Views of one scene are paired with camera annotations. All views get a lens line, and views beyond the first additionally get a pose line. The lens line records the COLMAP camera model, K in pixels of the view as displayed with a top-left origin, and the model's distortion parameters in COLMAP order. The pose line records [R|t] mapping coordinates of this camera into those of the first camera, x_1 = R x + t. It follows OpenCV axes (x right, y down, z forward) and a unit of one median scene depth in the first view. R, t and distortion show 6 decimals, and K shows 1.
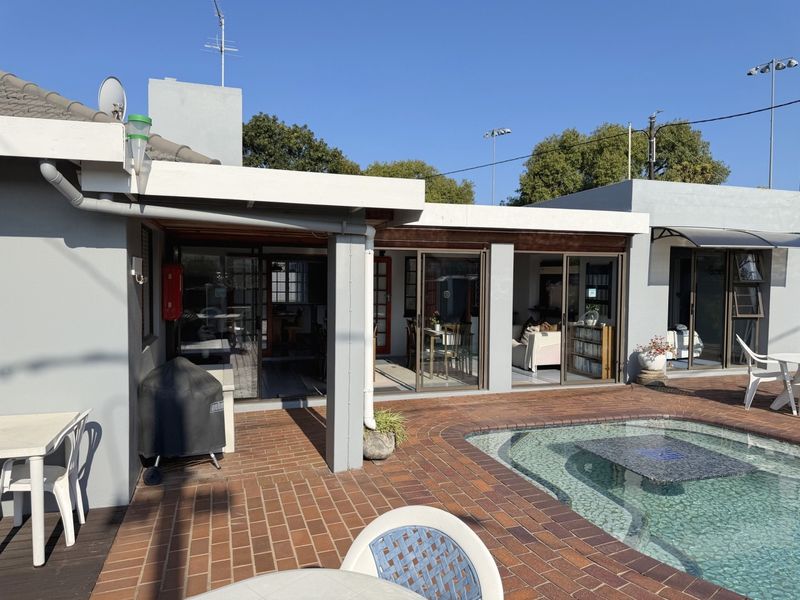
lens RADIAL K [[564.7, 0, 399.5], [0, 564.7, 306.6], [0, 0, 1]] dist [0.051493, -0.072797]
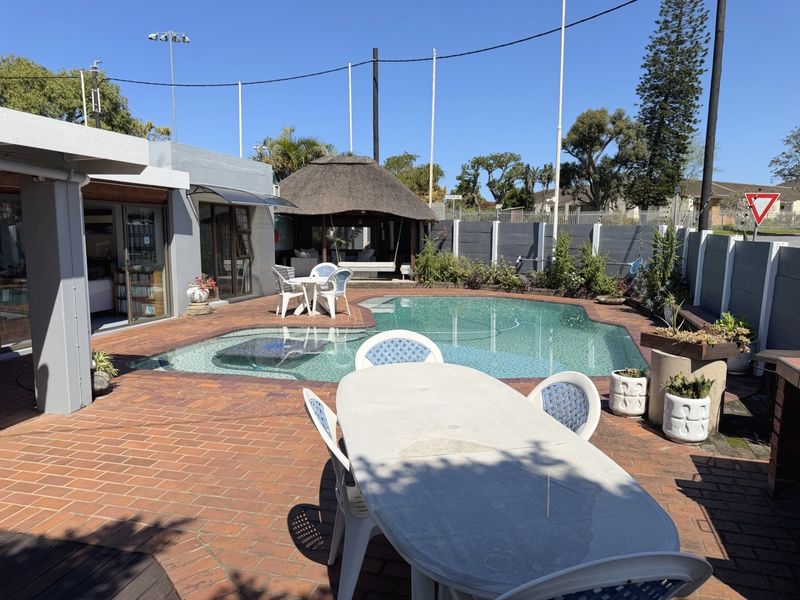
lens RADIAL K [[580.2, 0, 400.0], [0, 580.2, 300.0], [0, 0, 1]] dist [0.006292, -0.005323]
pose [[0.547542, -0.104210, 0.830264, -0.321846], [0.045303, 0.994452, 0.094941, 0.006336], [-0.835551, -0.014371, 0.549225, -0.043577]]
